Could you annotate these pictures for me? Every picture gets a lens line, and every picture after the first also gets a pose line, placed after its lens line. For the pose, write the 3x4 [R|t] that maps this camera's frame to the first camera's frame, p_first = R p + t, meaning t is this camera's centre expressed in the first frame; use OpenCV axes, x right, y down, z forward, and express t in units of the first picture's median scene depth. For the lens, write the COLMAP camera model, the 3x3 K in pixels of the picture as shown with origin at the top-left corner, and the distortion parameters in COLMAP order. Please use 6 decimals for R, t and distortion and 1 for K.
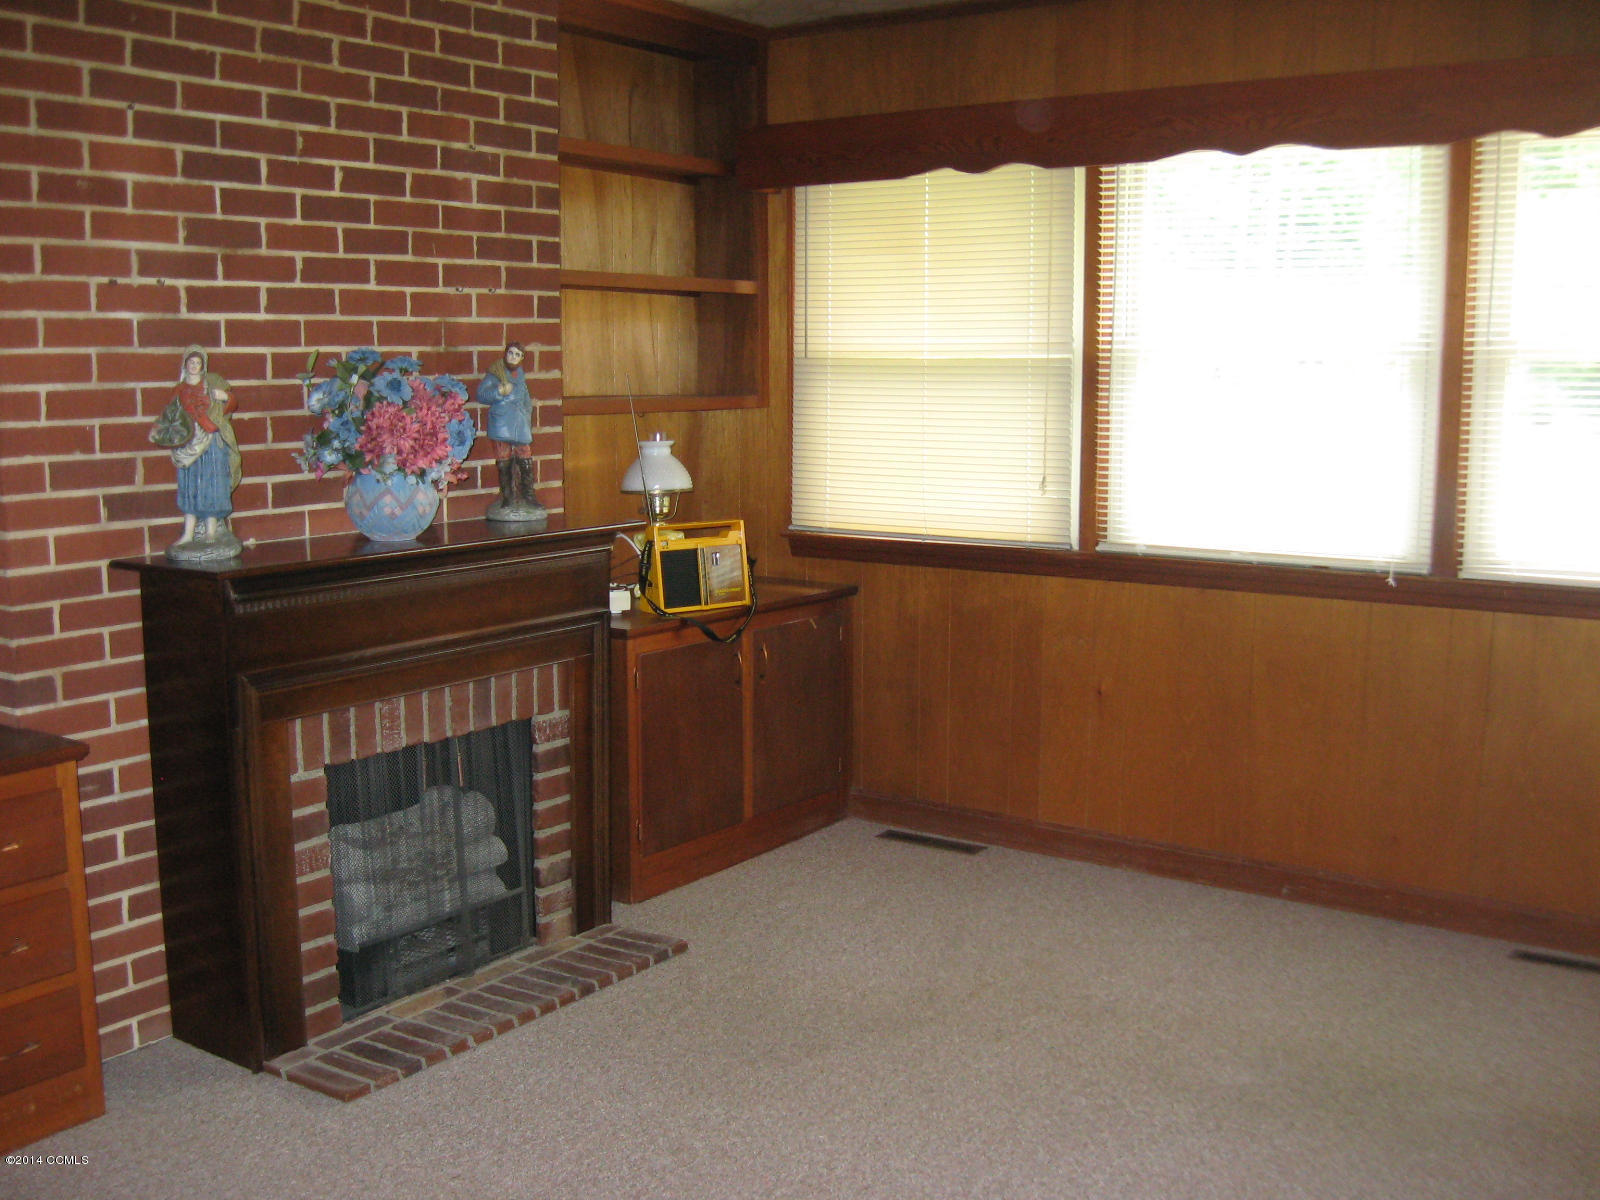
lens RADIAL K [[1692.9, 0, 800.0], [0, 1692.9, 600.0], [0, 0, 1]] dist [-0.101023, -0.001020]
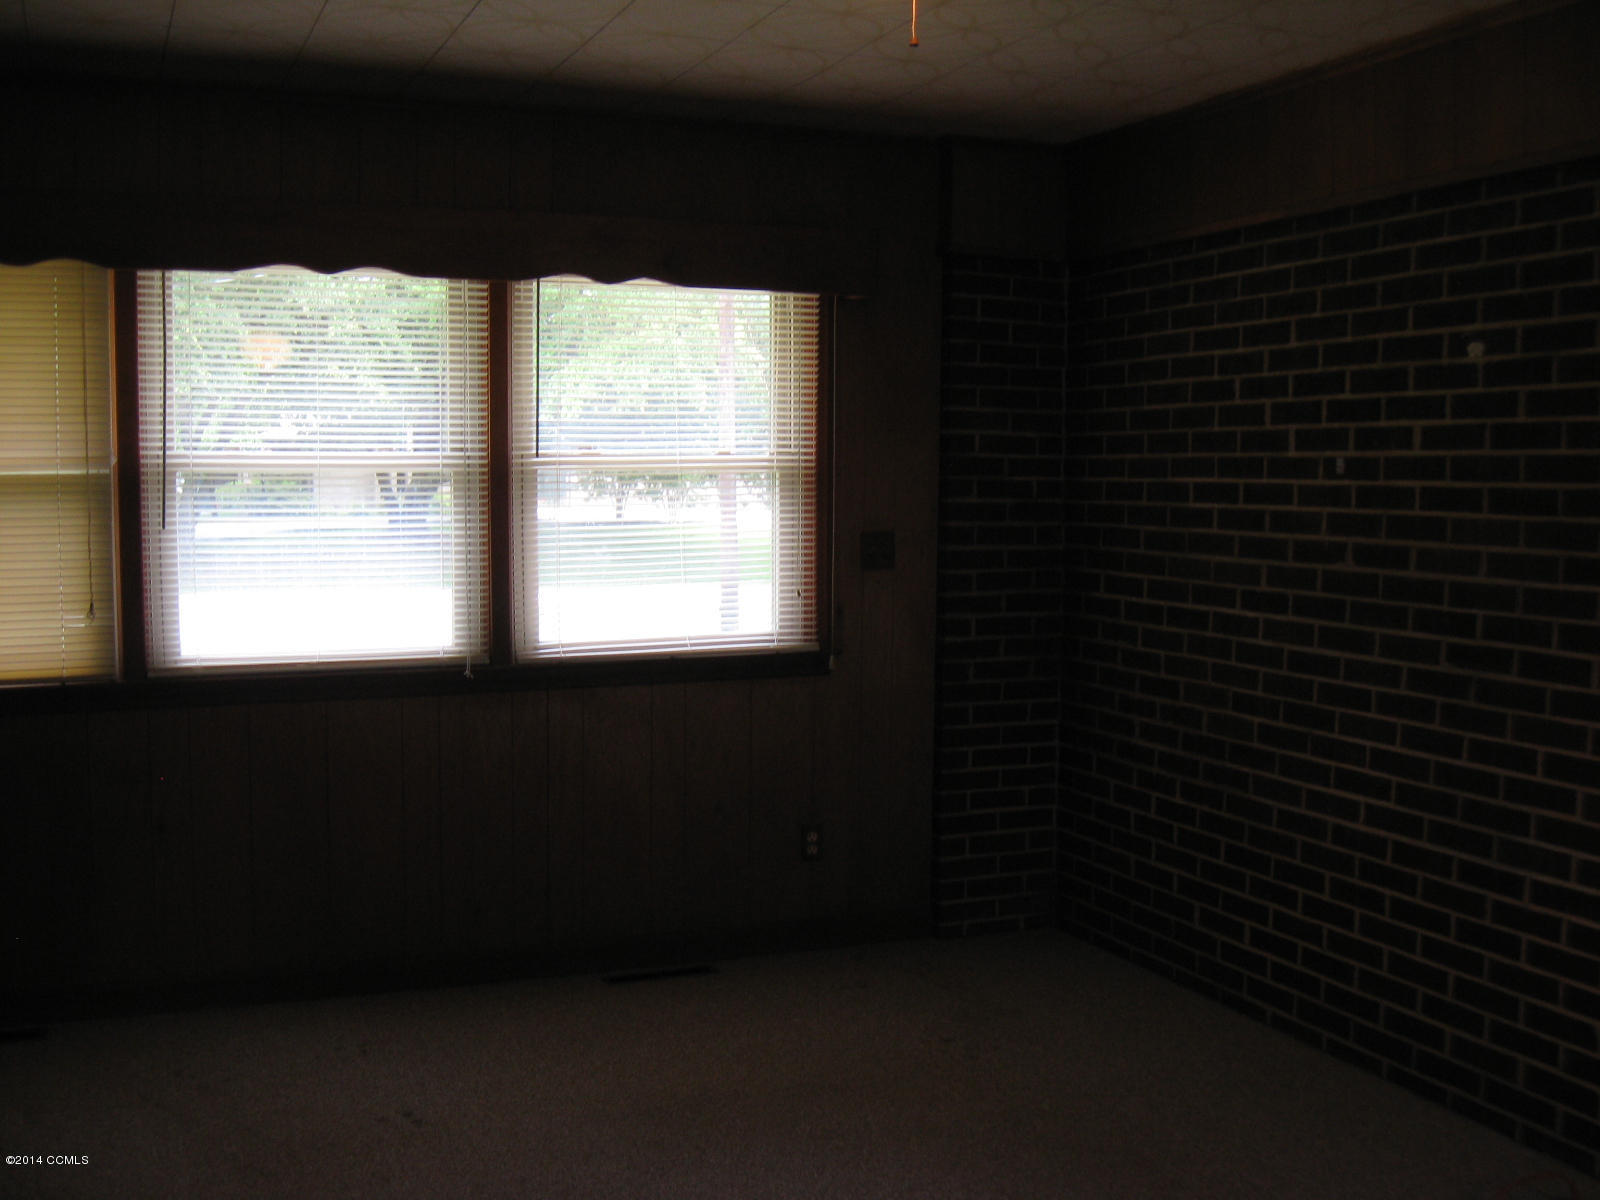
lens RADIAL K [[1692.9, 0, 800.0], [0, 1692.9, 600.0], [0, 0, 1]] dist [-0.101023, -0.001020]
pose [[0.542256, -0.066230, 0.837599, -0.411442], [0.118069, 0.993003, 0.002080, -0.032577], [-0.831876, 0.097766, 0.546282, 0.198418]]
